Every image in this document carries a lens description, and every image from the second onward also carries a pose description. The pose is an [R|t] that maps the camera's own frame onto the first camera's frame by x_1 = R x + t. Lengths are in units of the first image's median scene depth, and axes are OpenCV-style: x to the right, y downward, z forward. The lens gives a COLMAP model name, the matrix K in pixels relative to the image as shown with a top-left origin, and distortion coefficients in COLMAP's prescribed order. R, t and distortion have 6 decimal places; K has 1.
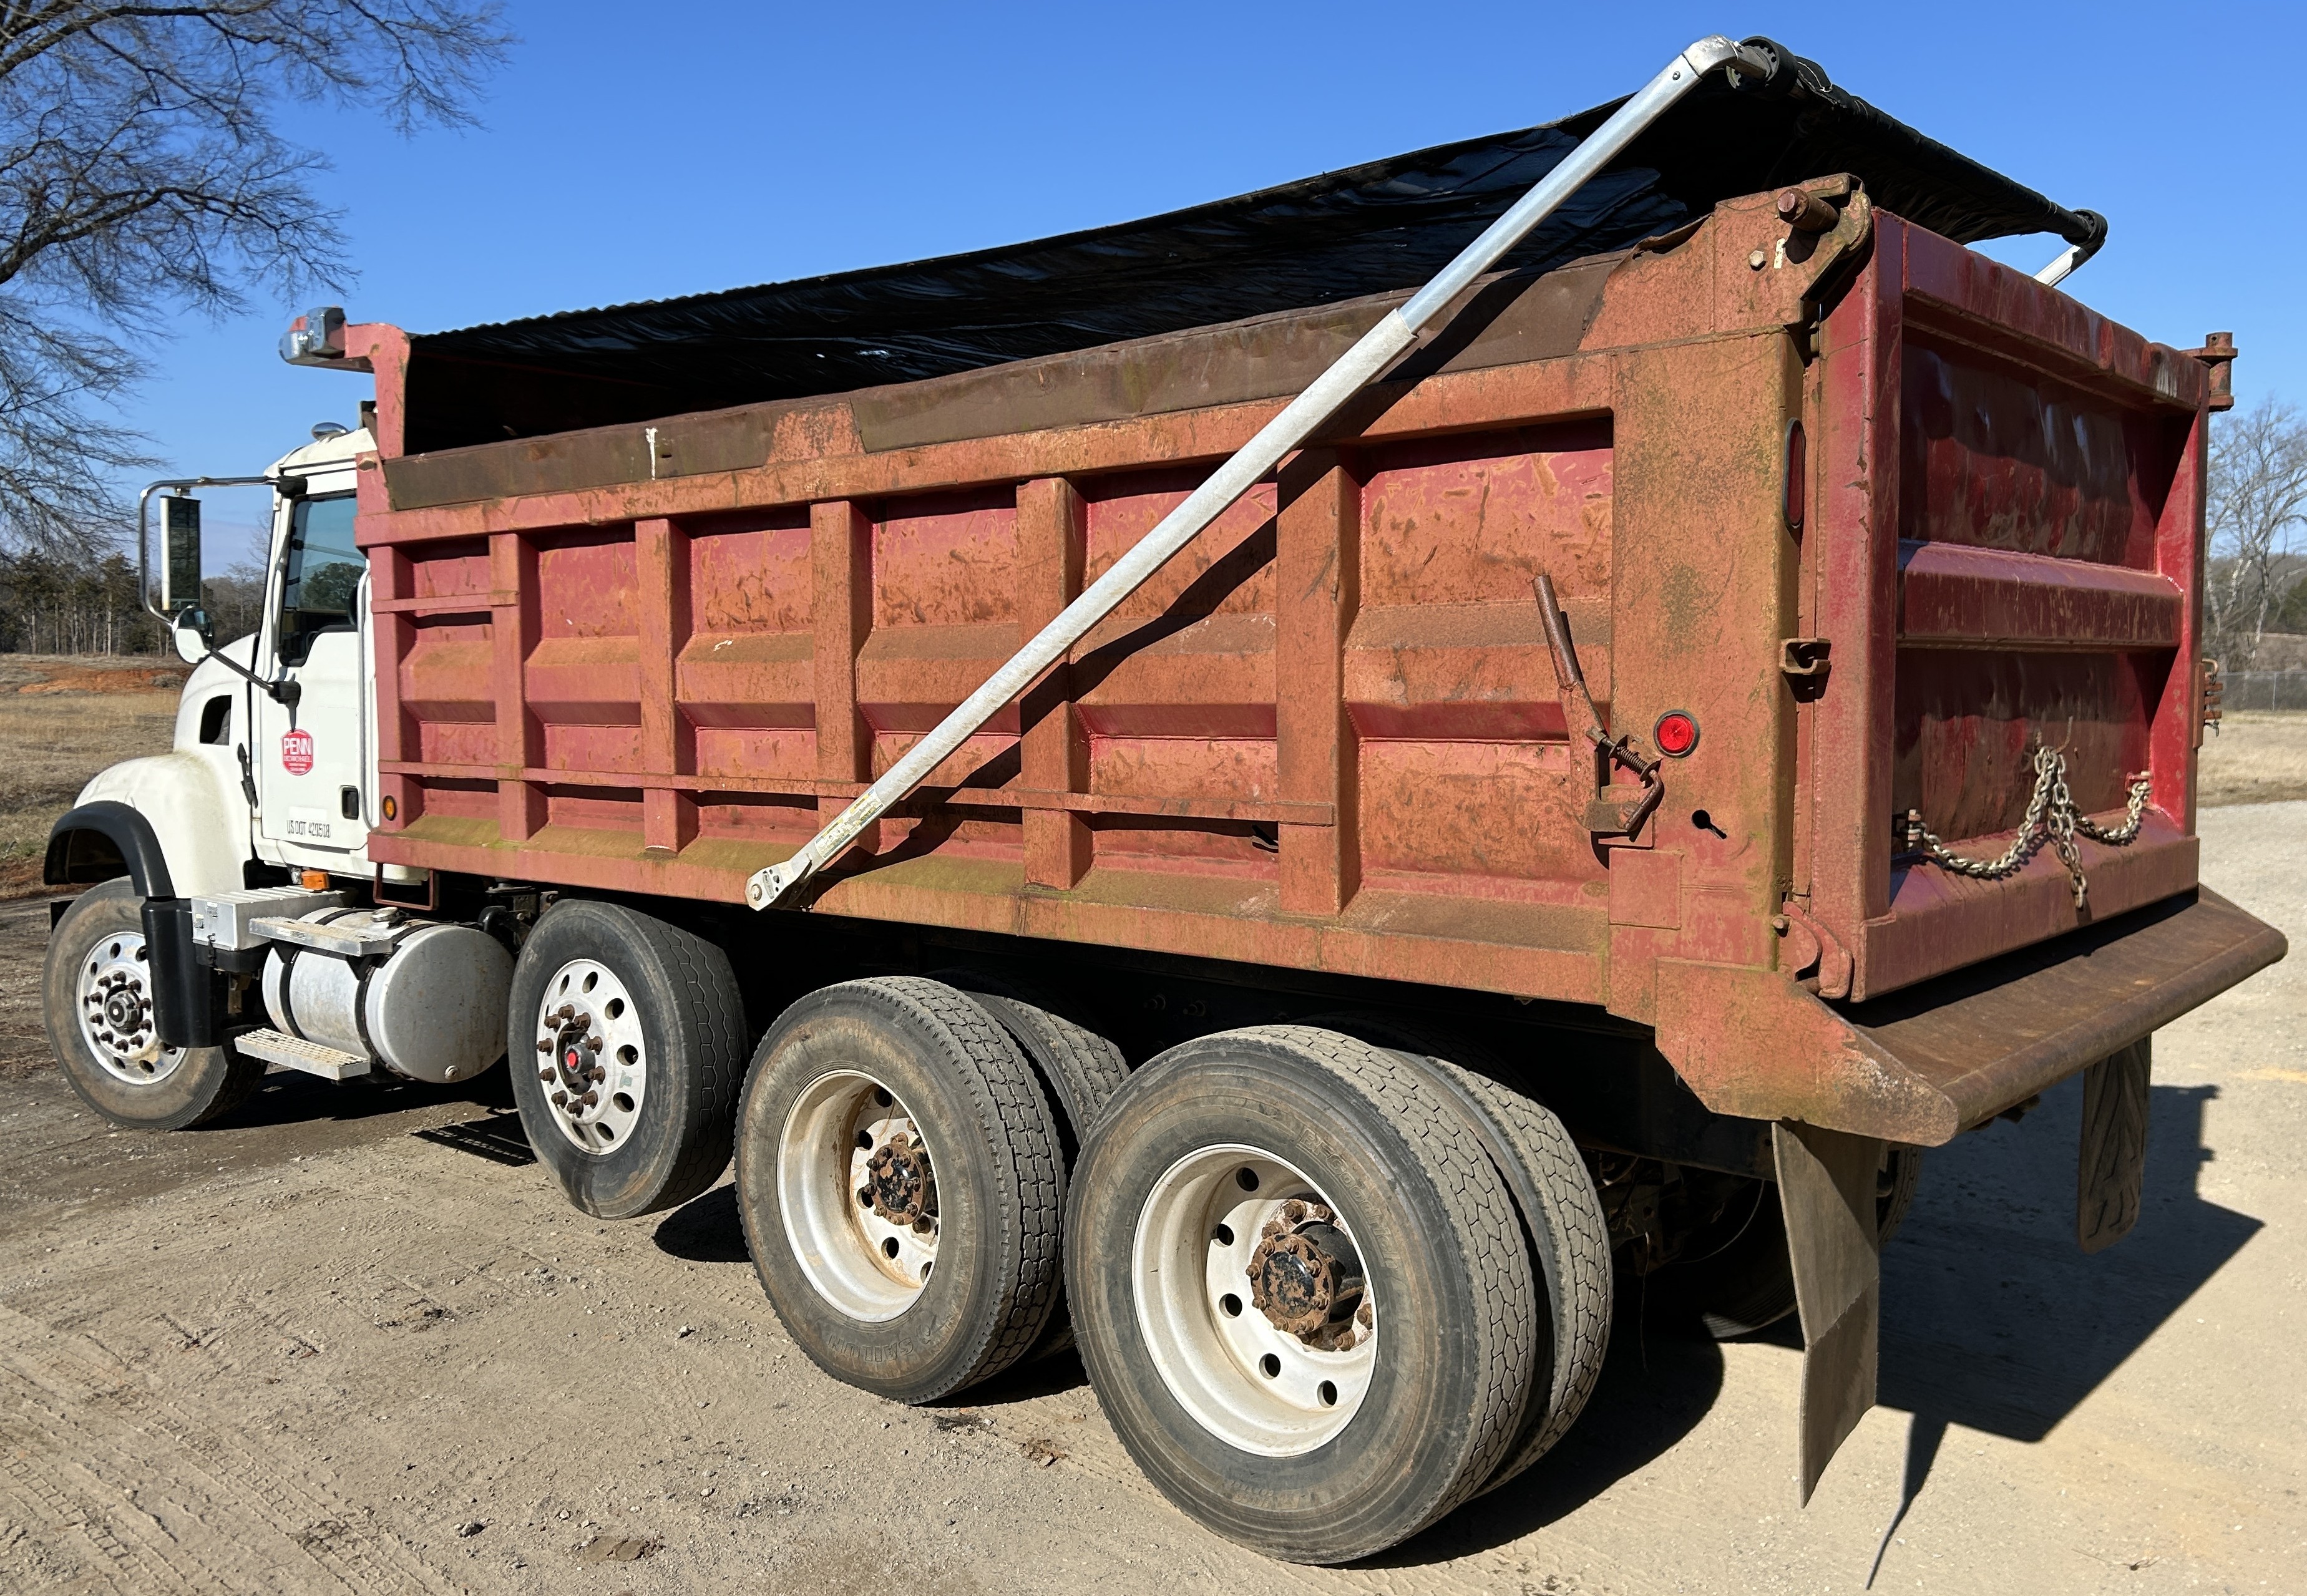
lens RADIAL K [[1893.3, 0, 1153.5], [0, 1893.3, 798.0], [0, 0, 1]] dist [0.000530, -0.000002]
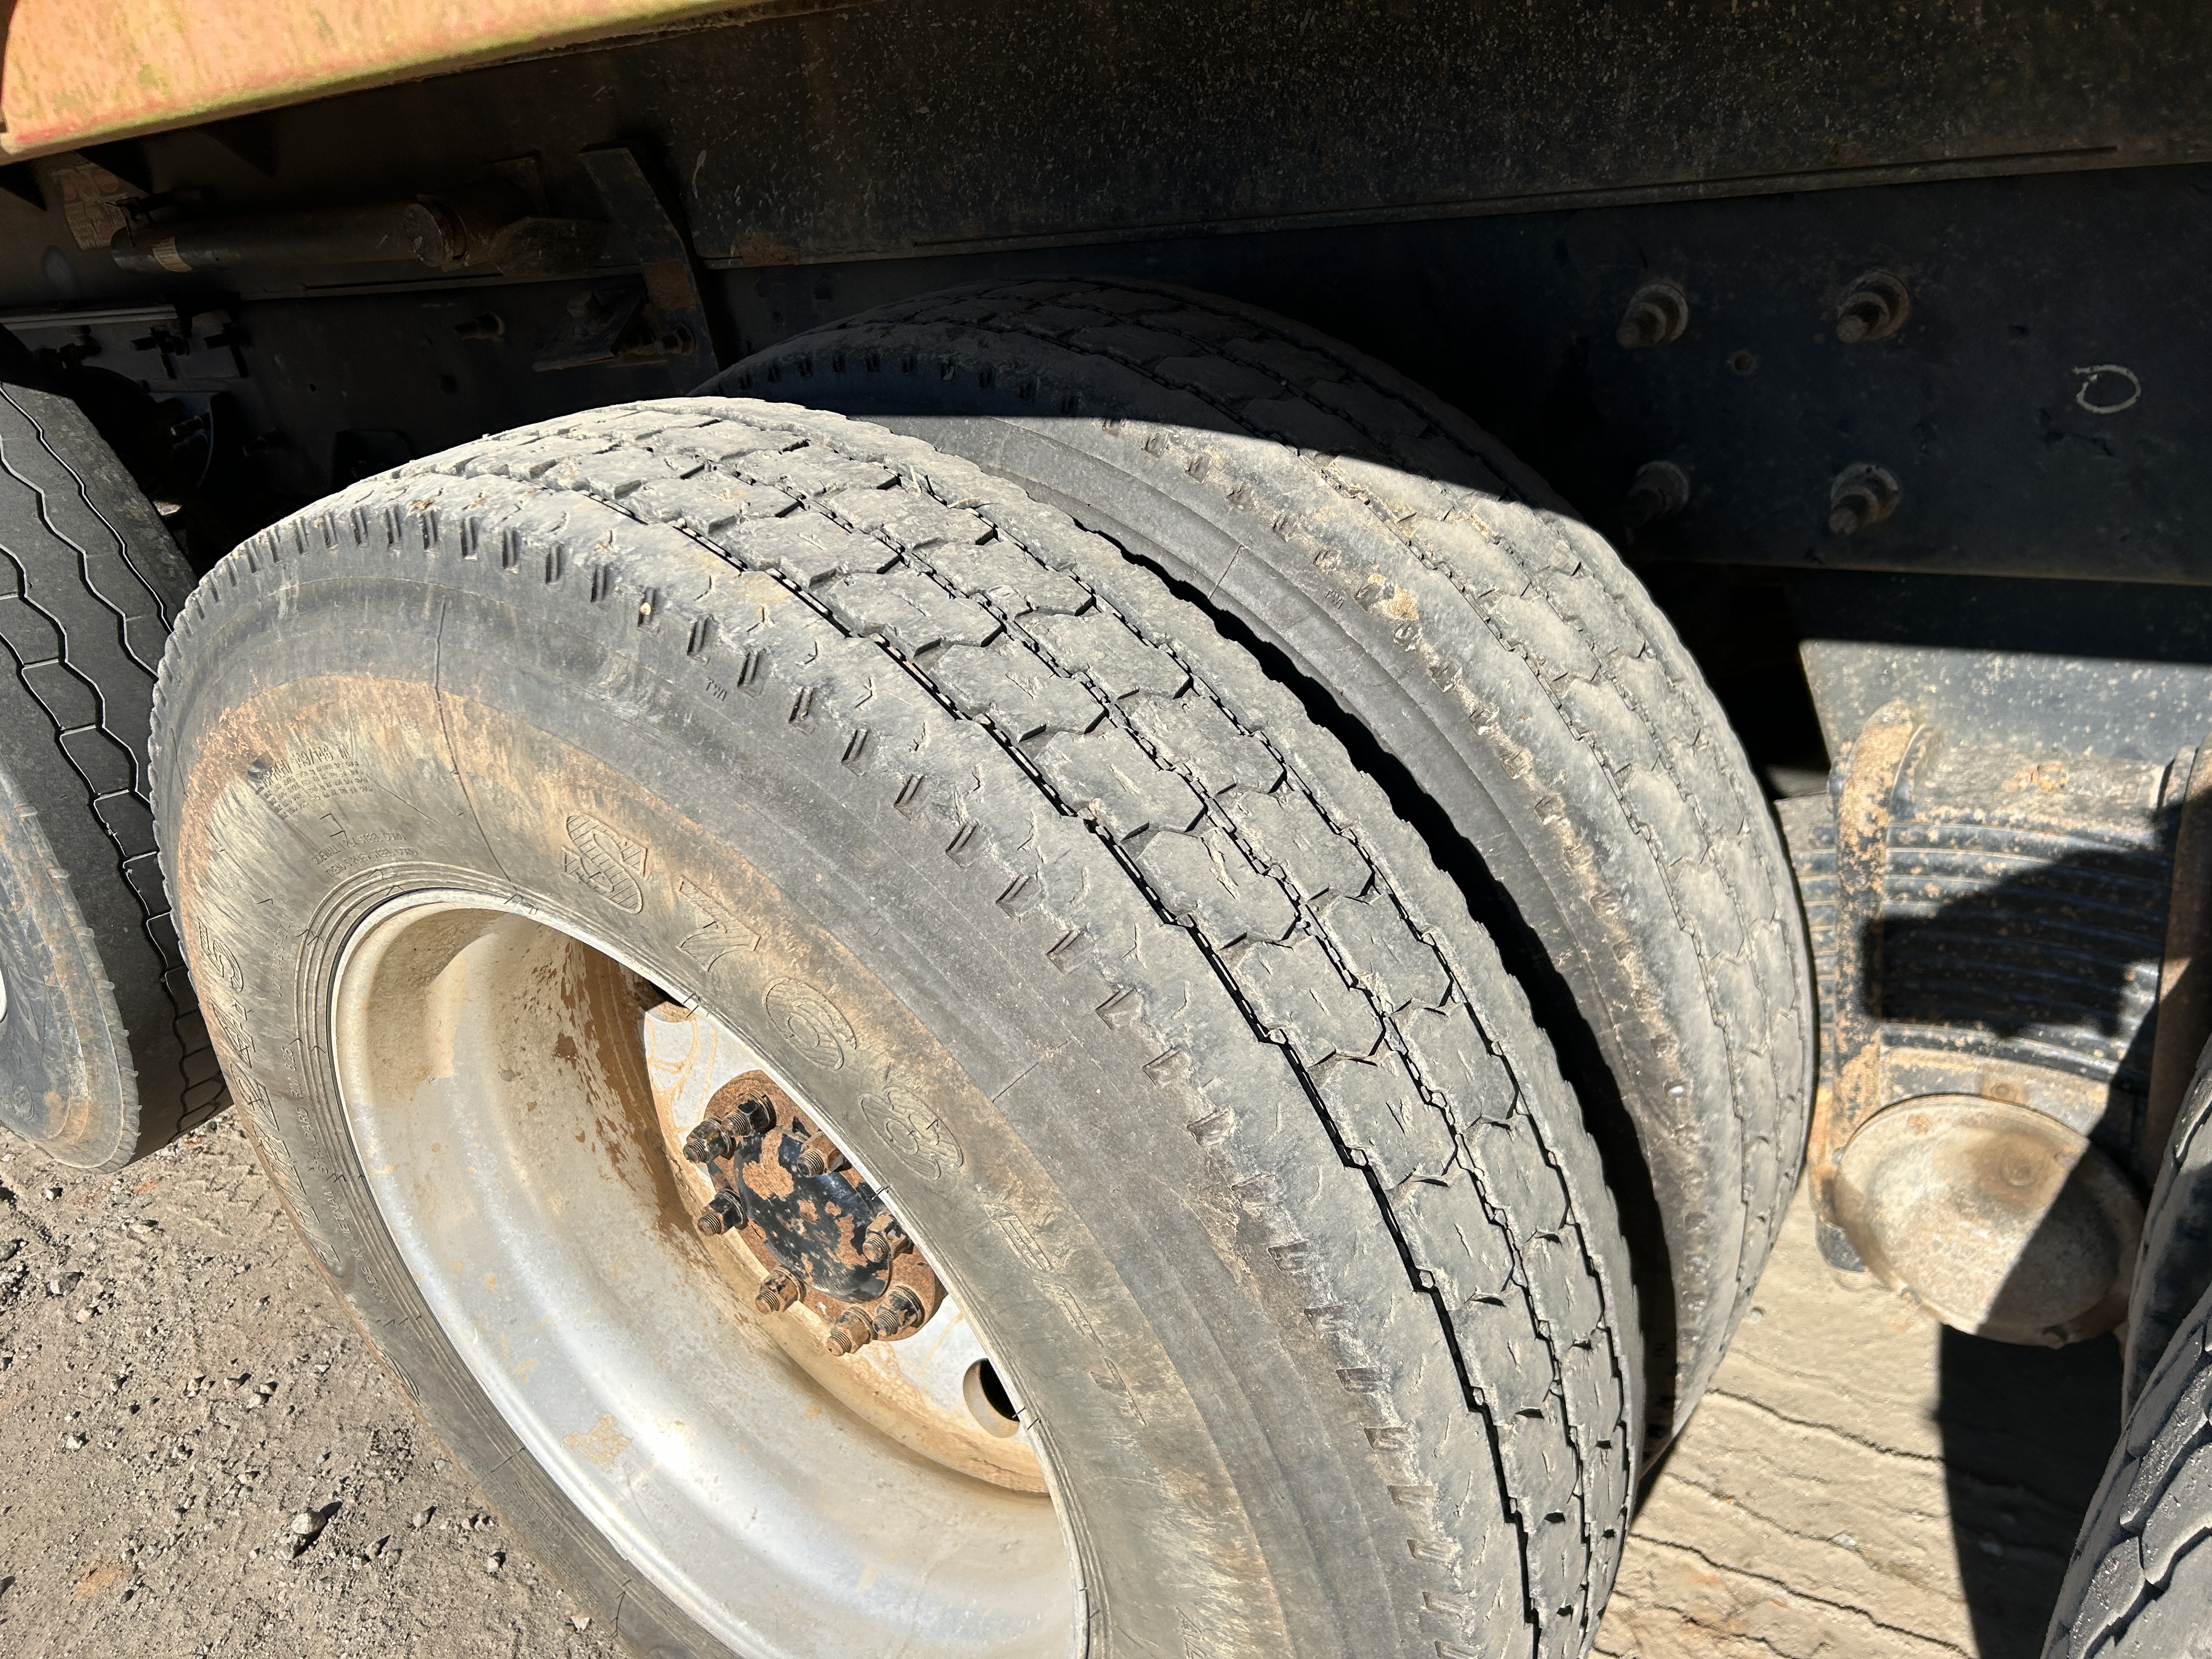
lens RADIAL K [[1668.0, 0, 1106.0], [0, 1668.0, 829.5], [0, 0, 1]] dist [0.082028, -0.198812]
pose [[0.981567, -0.189968, 0.020921, -0.094820], [0.166111, 0.902145, 0.398172, 0.073765], [-0.094514, -0.387357, 0.917072, 0.832858]]
